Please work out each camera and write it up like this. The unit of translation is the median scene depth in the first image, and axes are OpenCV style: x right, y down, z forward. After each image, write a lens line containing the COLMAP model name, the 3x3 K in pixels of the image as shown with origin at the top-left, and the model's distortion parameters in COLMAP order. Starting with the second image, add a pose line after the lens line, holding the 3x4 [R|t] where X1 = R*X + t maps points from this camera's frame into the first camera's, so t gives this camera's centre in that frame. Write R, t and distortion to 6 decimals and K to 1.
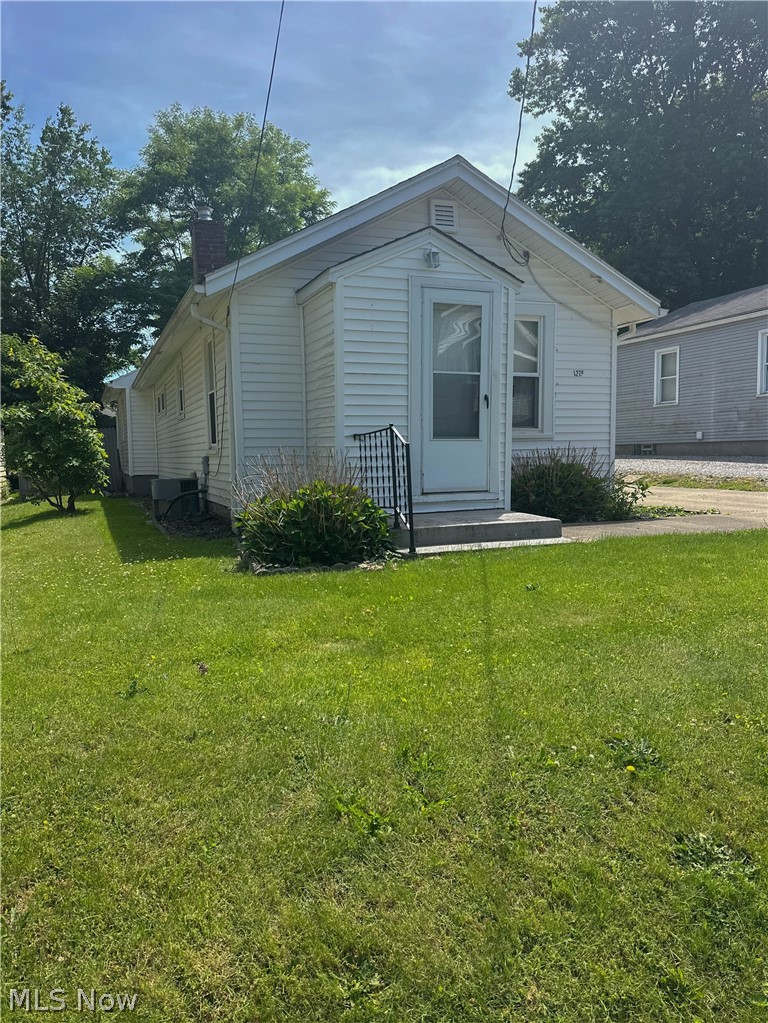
lens RADIAL K [[720.9, 0, 384.0], [0, 720.9, 511.5], [0, 0, 1]] dist [0.019691, 0.000873]
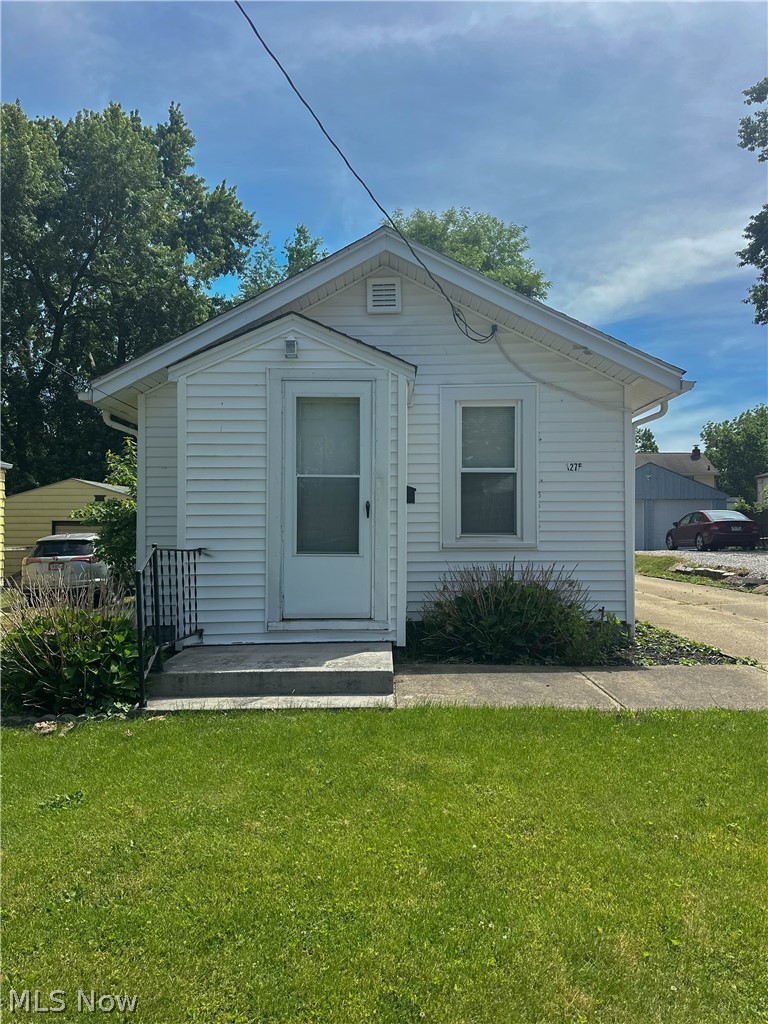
lens RADIAL K [[719.5, 0, 384.0], [0, 719.5, 512.0], [0, 0, 1]] dist [0.037653, -0.001105]
pose [[0.940798, 0.001711, -0.338965, 0.411638], [-0.036820, 0.994586, -0.097174, -0.066987], [0.336963, 0.103902, 0.935767, 0.224110]]
